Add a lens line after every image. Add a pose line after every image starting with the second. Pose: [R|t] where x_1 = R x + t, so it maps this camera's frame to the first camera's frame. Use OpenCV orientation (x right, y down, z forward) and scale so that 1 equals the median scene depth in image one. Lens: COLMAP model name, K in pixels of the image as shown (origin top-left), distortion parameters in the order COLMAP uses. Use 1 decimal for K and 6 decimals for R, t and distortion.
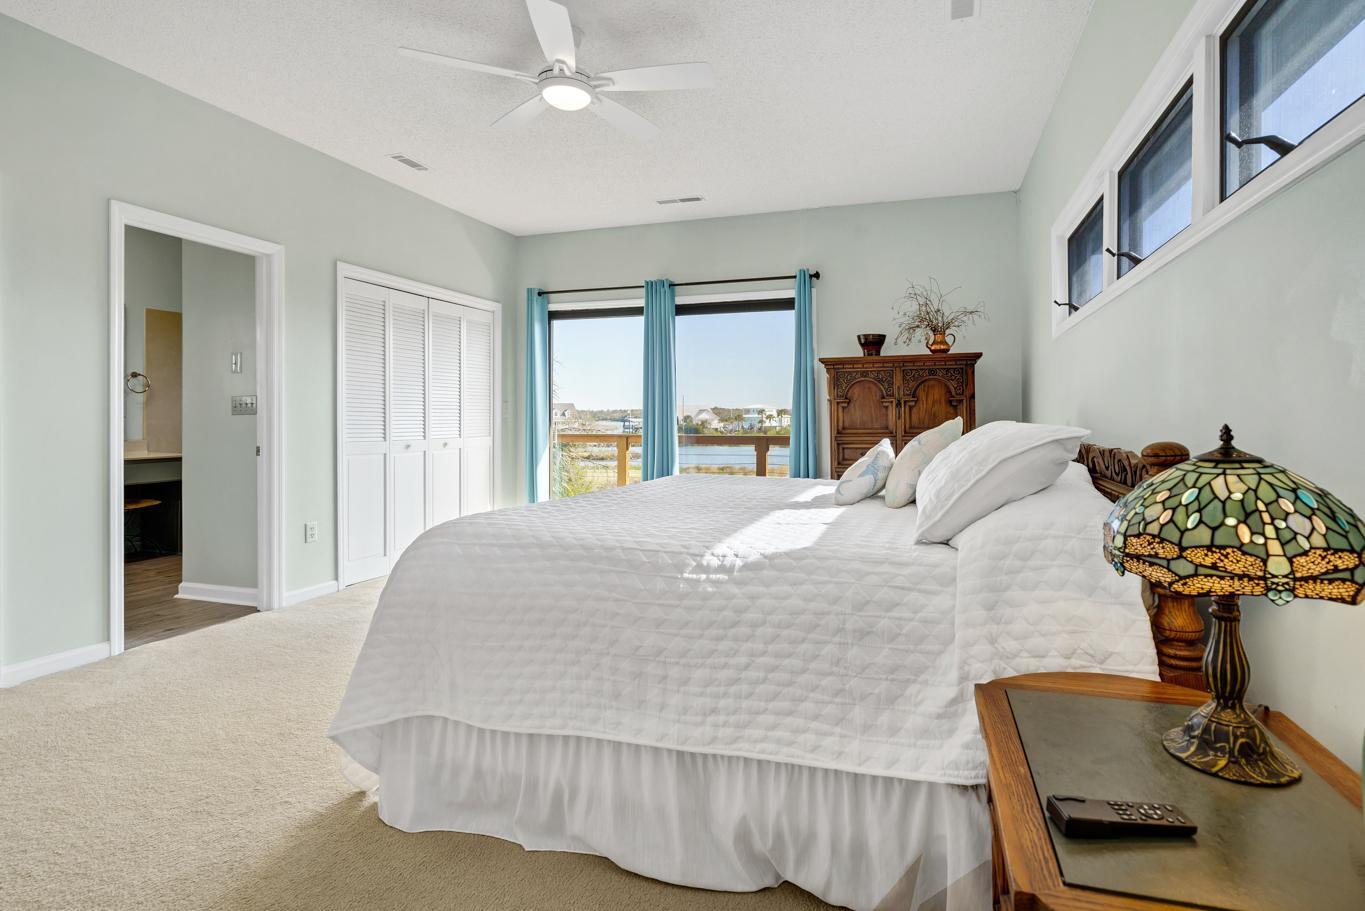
lens RADIAL K [[625.4, 0, 682.9], [0, 625.4, 421.5], [0, 0, 1]] dist [0.000326, 0.000132]
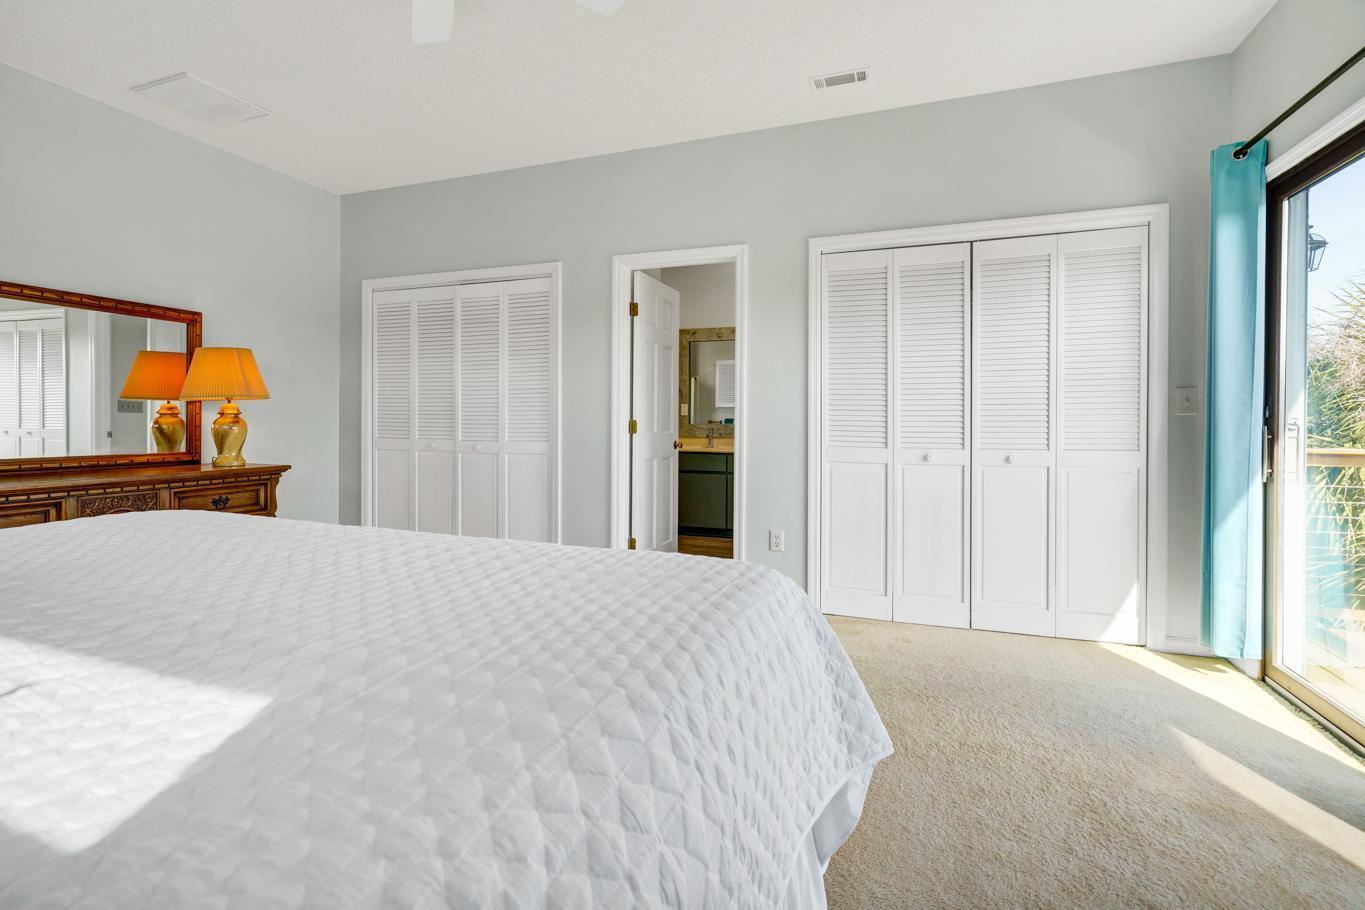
lens RADIAL K [[625.4, 0, 682.9], [0, 625.4, 421.0], [0, 0, 1]] dist [0.000326, 0.000132]
pose [[0.024110, 0.001214, -0.999709, 0.290238], [-0.009135, 0.999958, 0.000994, -0.000656], [0.999668, 0.009109, 0.024120, 0.730189]]
